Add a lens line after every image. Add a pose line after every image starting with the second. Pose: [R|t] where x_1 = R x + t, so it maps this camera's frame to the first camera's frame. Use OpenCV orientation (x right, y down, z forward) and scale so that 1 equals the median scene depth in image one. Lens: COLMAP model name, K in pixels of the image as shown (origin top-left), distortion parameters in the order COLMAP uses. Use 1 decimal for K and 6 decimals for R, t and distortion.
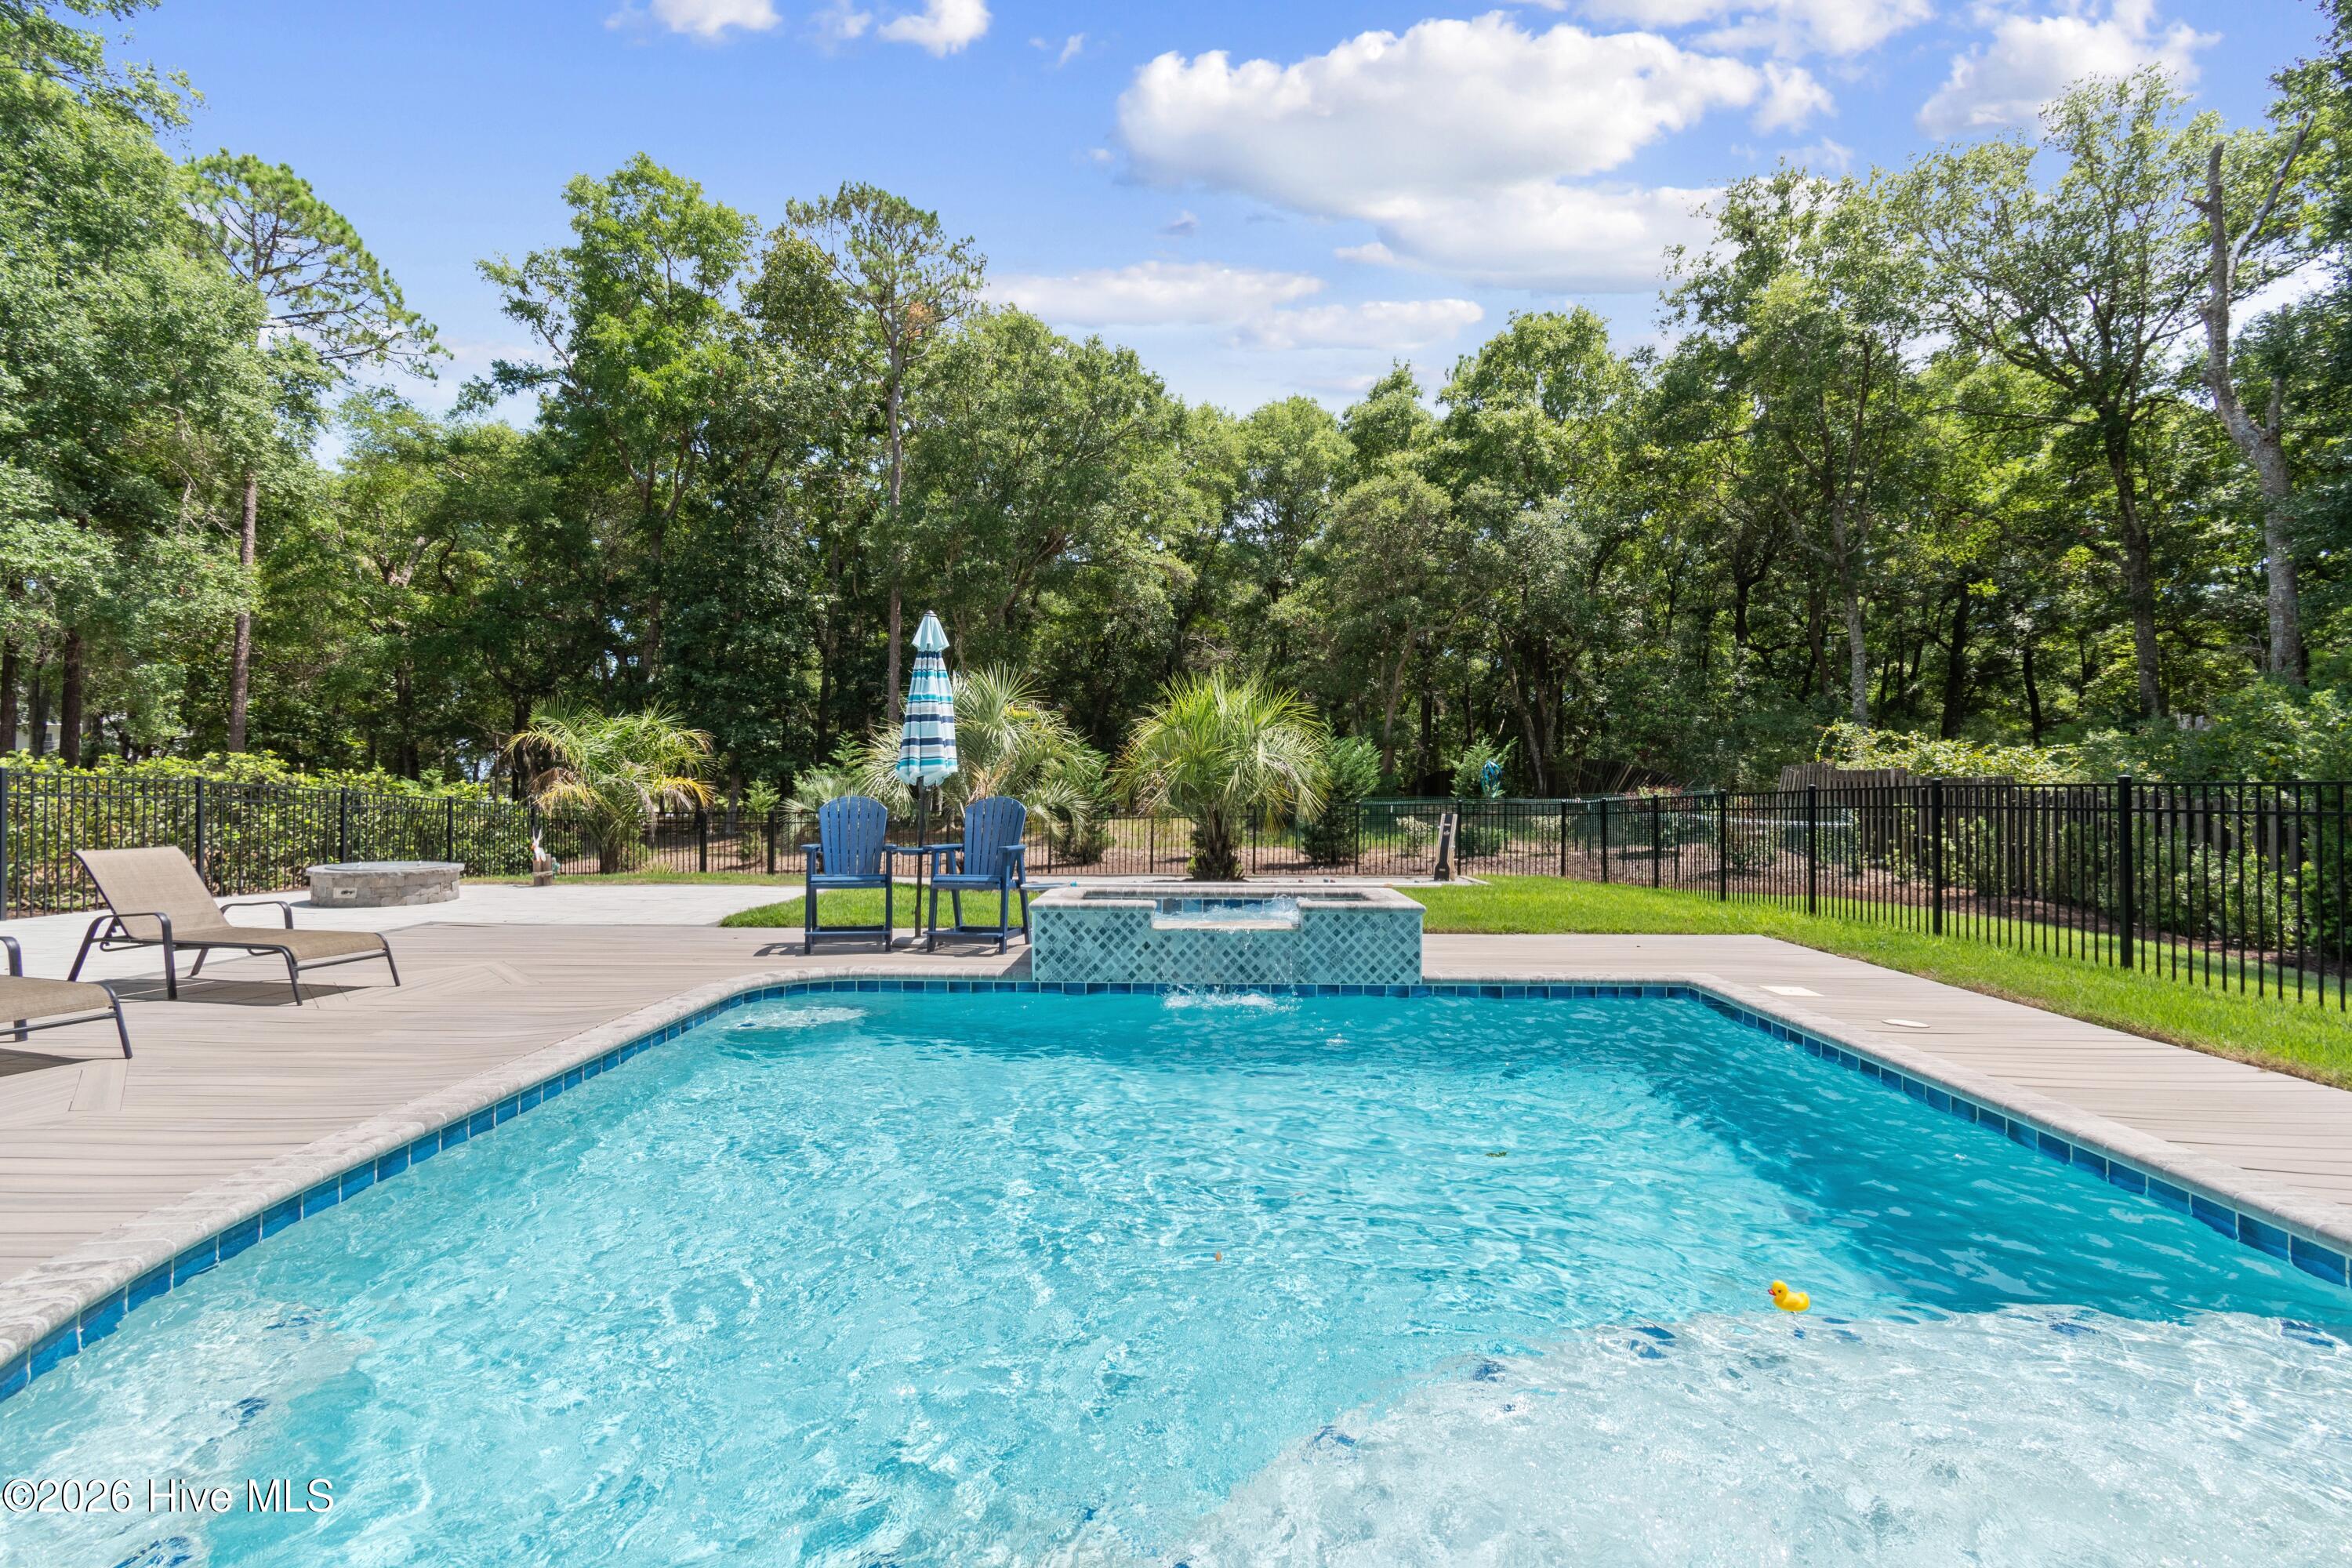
lens RADIAL K [[1033.3, 0, 1181.7], [0, 1033.3, 780.8], [0, 0, 1]] dist [0.001067, -0.001132]
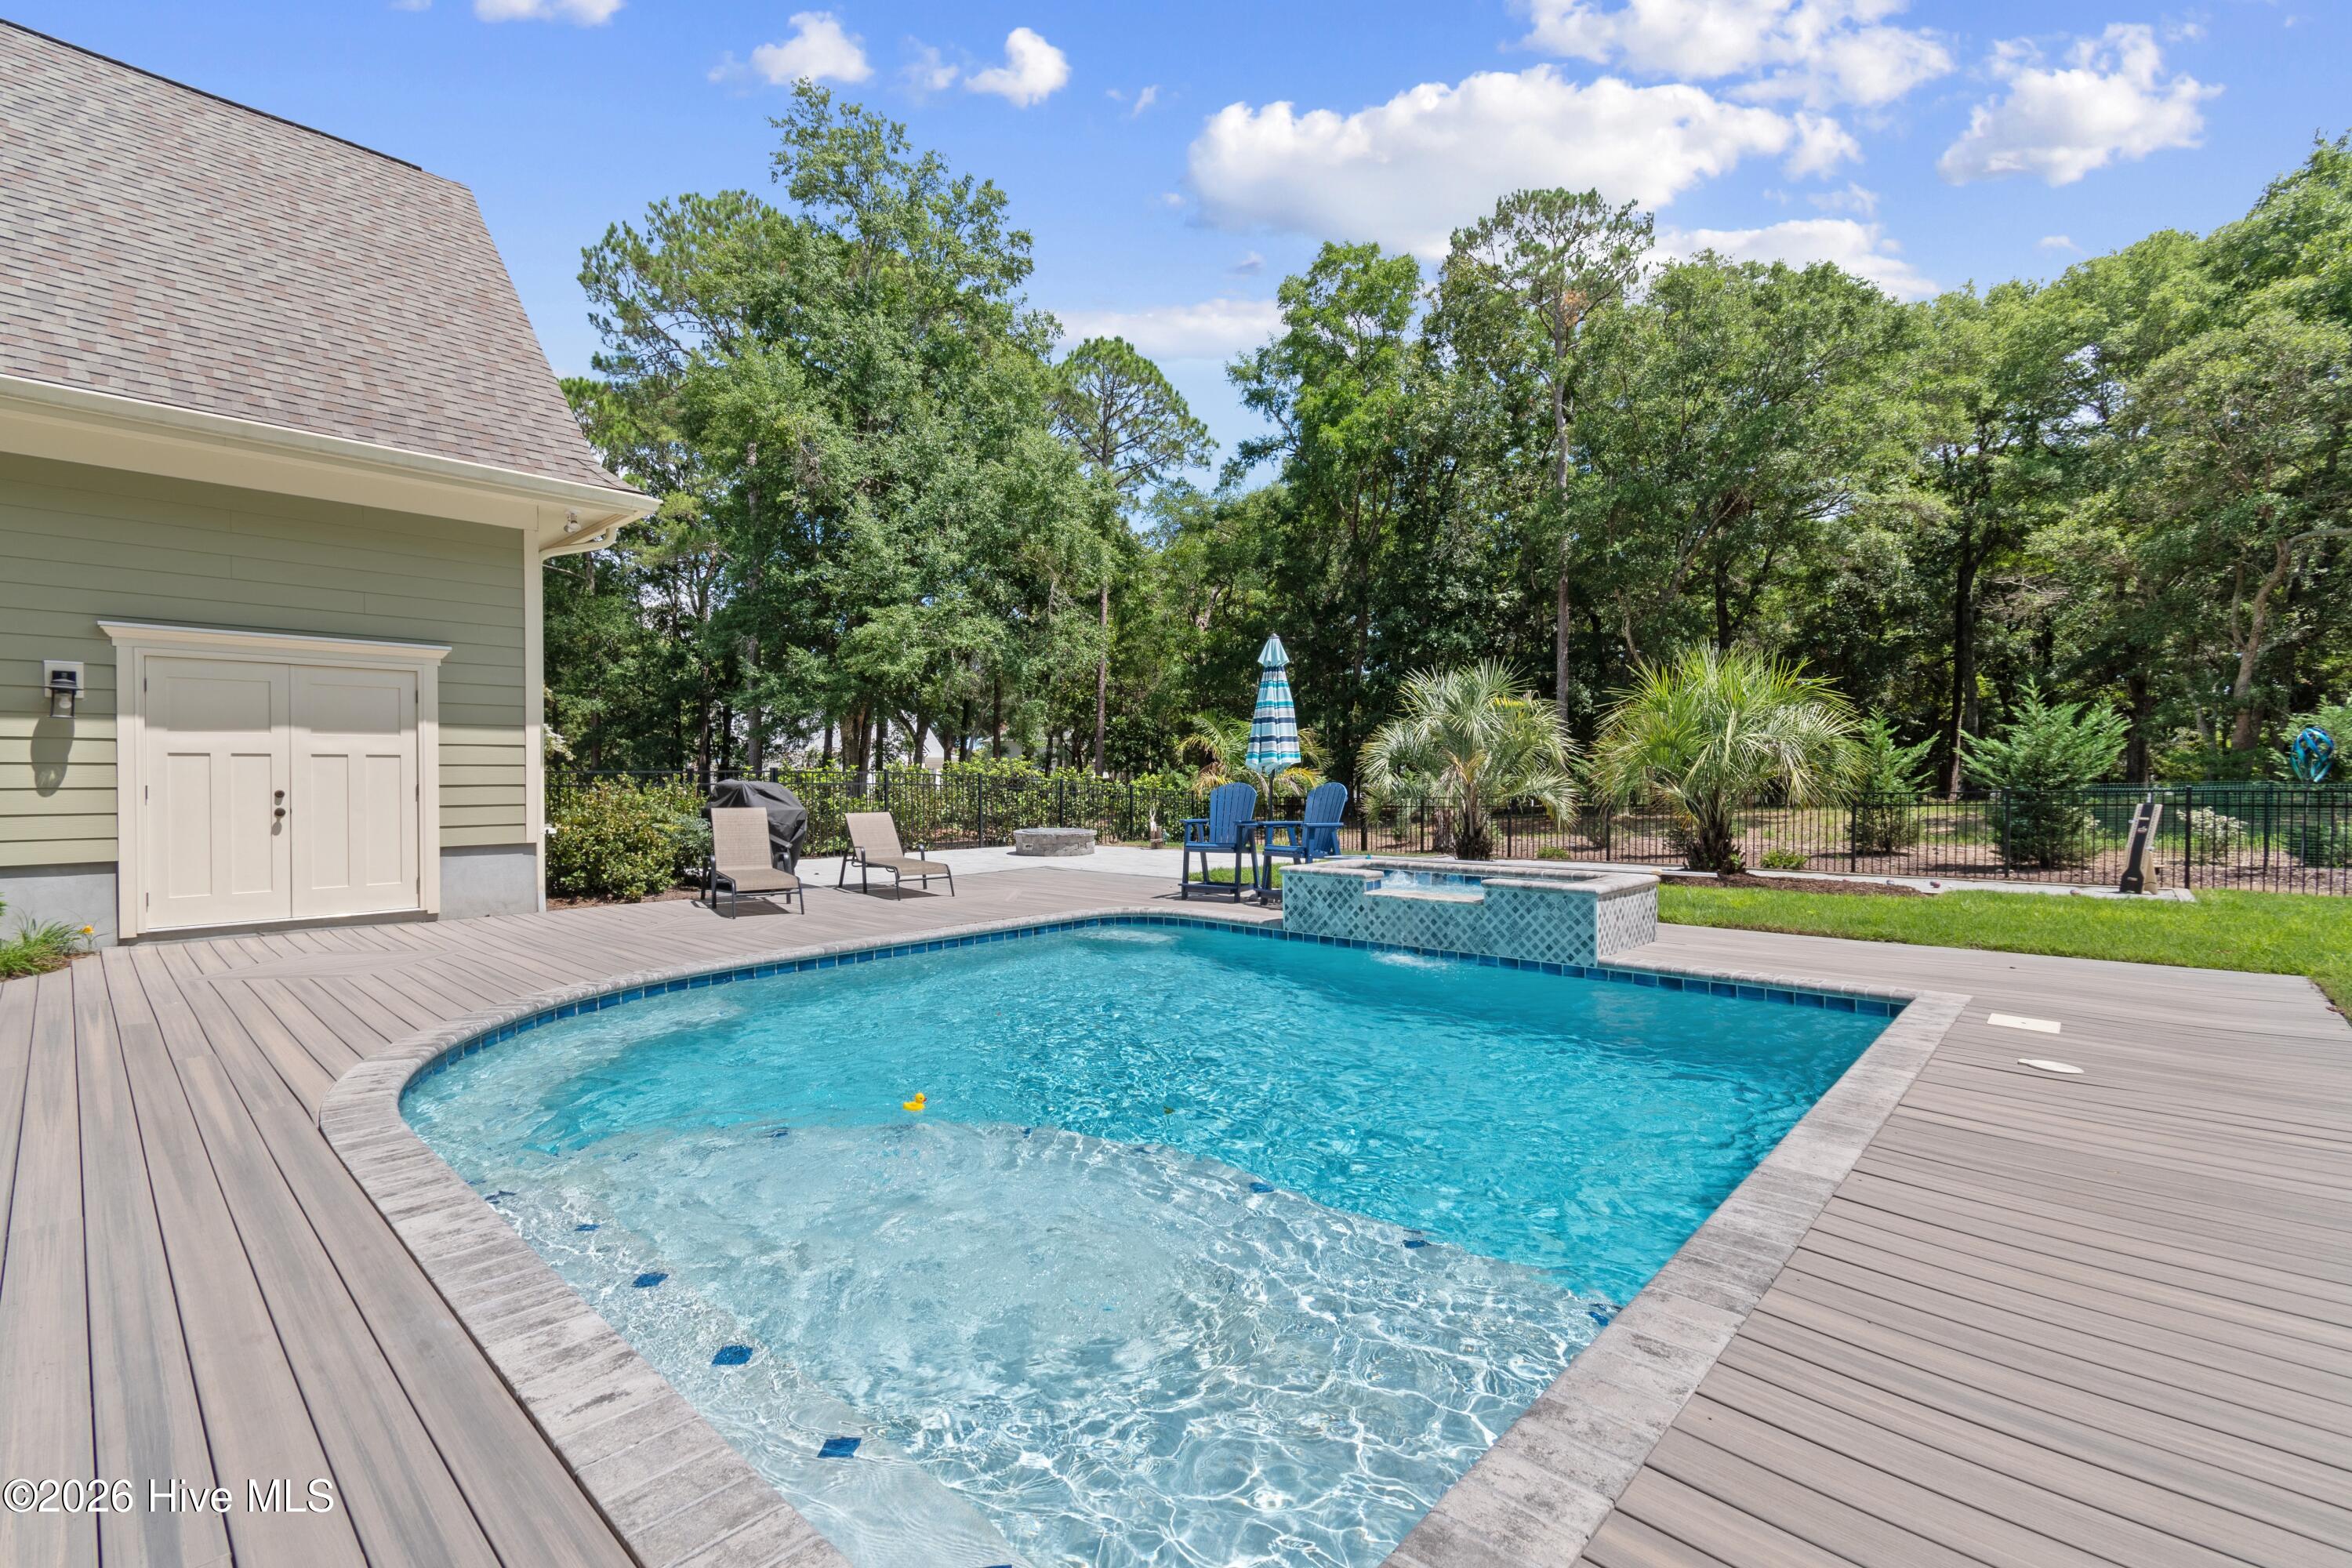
lens RADIAL K [[1033.3, 0, 1181.7], [0, 1033.3, 780.8], [0, 0, 1]] dist [0.001067, -0.001132]
pose [[0.746959, -0.006715, -0.664836, 0.167772], [0.014122, 0.999884, 0.005768, 0.001330], [0.664720, -0.013697, 0.746967, -0.003475]]
